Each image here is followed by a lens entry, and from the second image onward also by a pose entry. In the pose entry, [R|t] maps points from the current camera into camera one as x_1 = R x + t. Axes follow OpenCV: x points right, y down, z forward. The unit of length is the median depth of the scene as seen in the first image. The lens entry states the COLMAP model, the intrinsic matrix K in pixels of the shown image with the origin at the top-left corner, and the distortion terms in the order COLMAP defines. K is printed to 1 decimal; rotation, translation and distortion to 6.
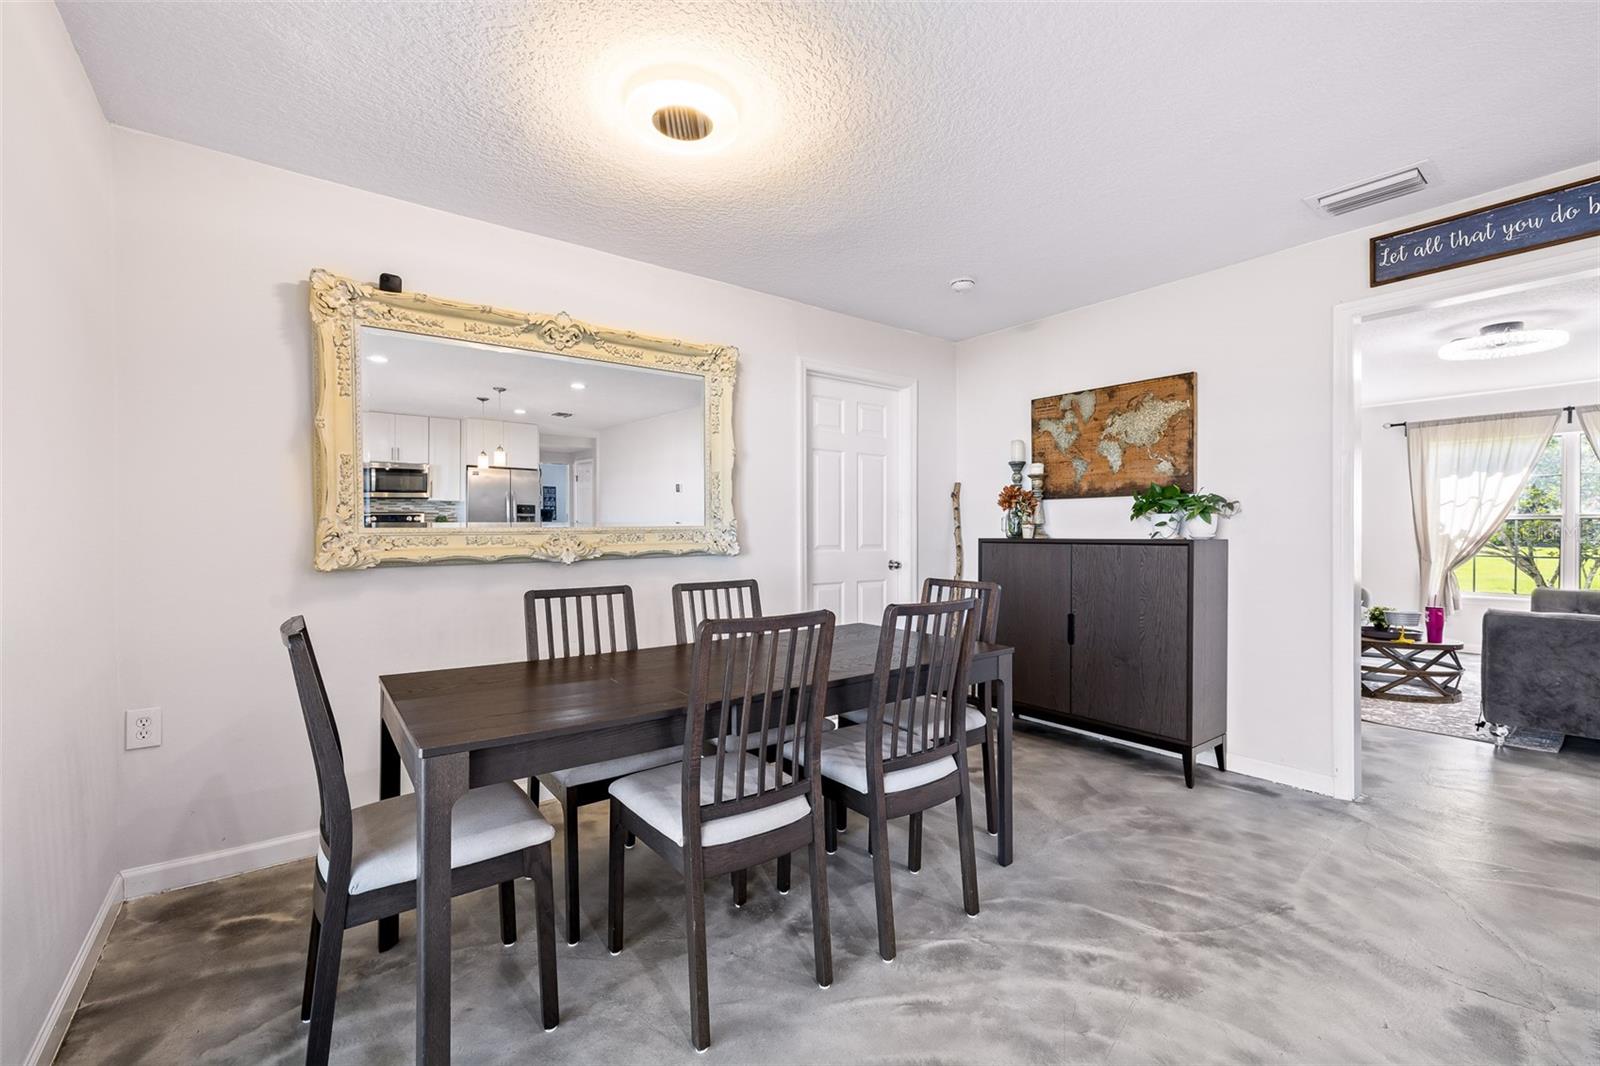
lens RADIAL K [[671.3, 0, 805.9], [0, 671.3, 536.6], [0, 0, 1]] dist [0.000197, 0.000116]
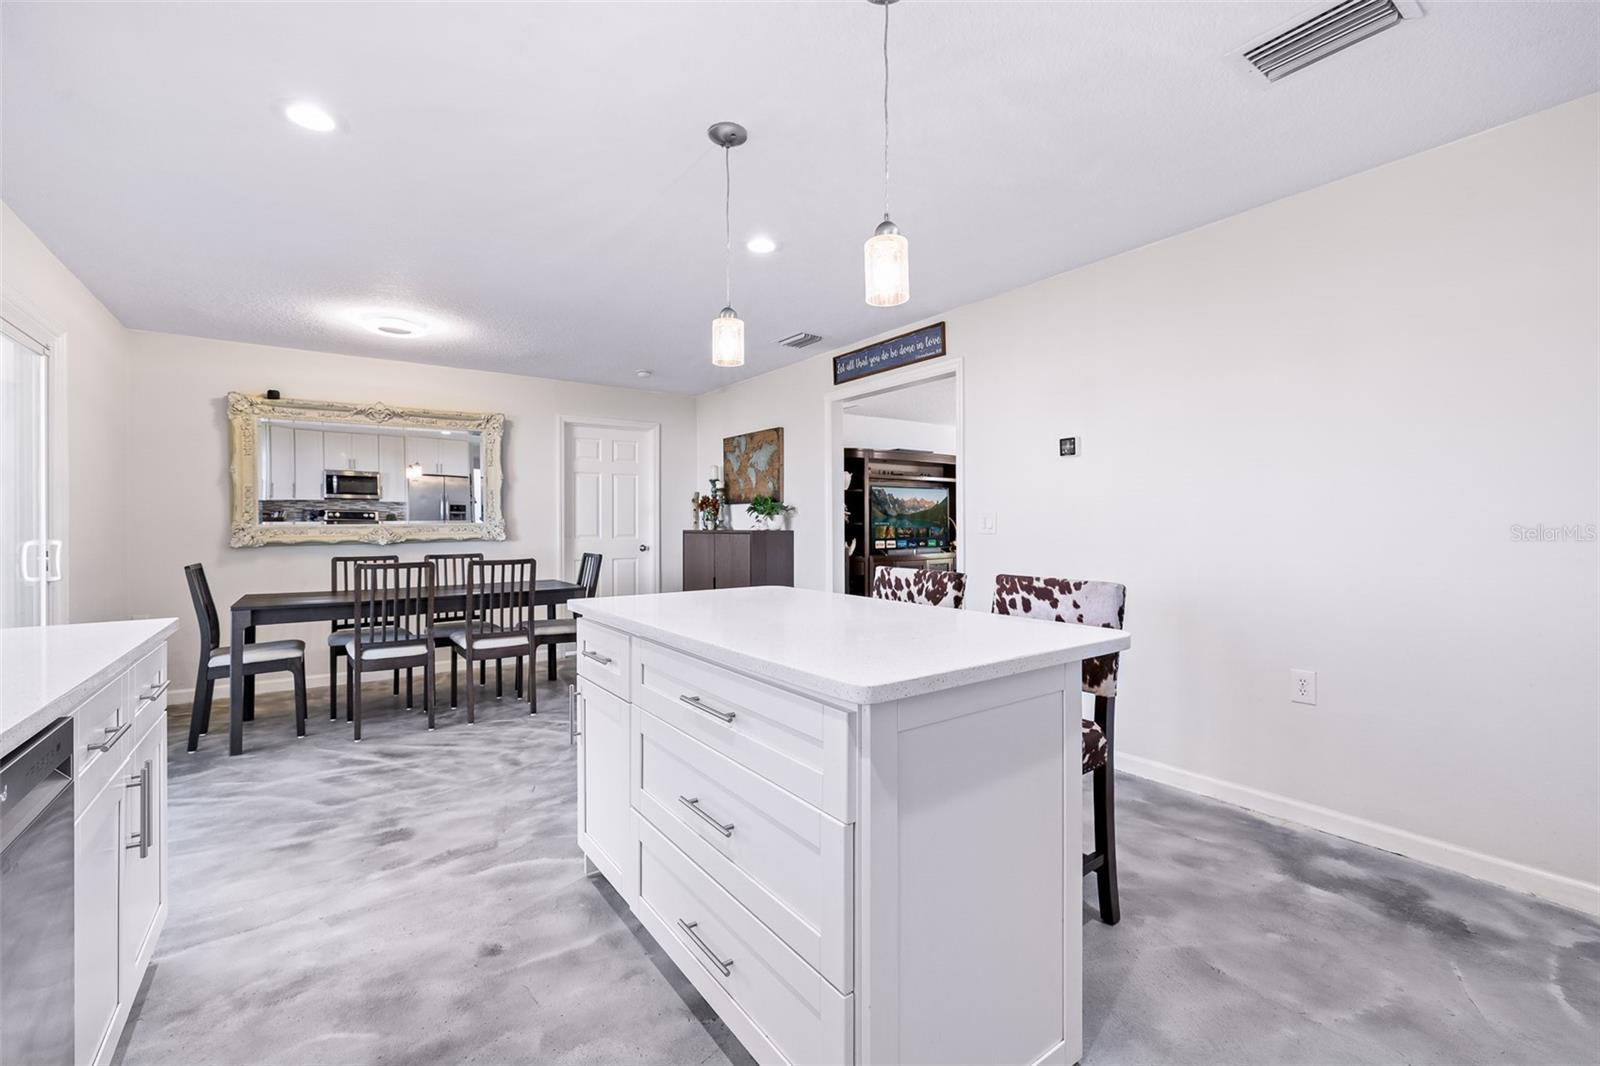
lens RADIAL K [[670.6, 0, 803.8], [0, 670.6, 523.2], [0, 0, 1]] dist [0.001834, 0.000297]
pose [[0.999586, -0.002298, -0.028695, 0.812545], [0.002048, 0.999960, -0.008731, 0.001050], [0.028714, 0.008669, 0.999550, -0.735585]]
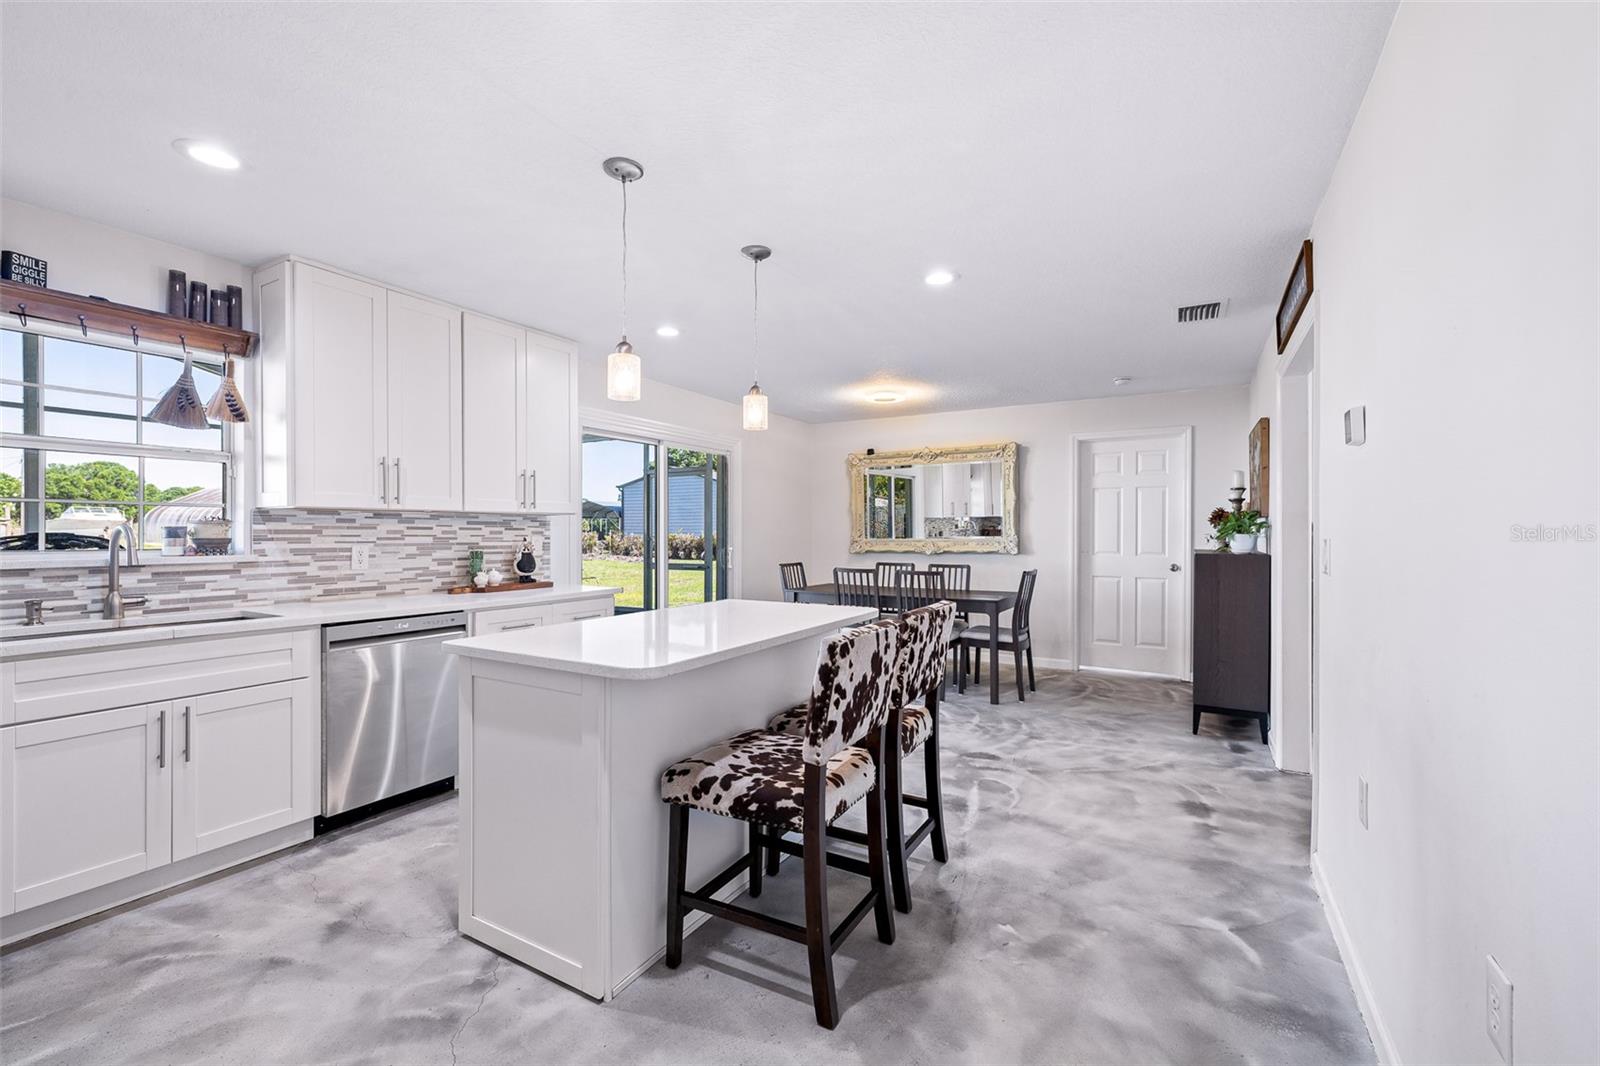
lens RADIAL K [[682.8, 0, 800.0], [0, 682.8, 533.0], [0, 0, 1]] dist [0.000510, 0.000077]
pose [[0.367770, 0.000758, -0.929917, 1.708793], [-0.011041, 0.999933, -0.003552, -0.022646], [0.929851, 0.011574, 0.367753, -0.283137]]
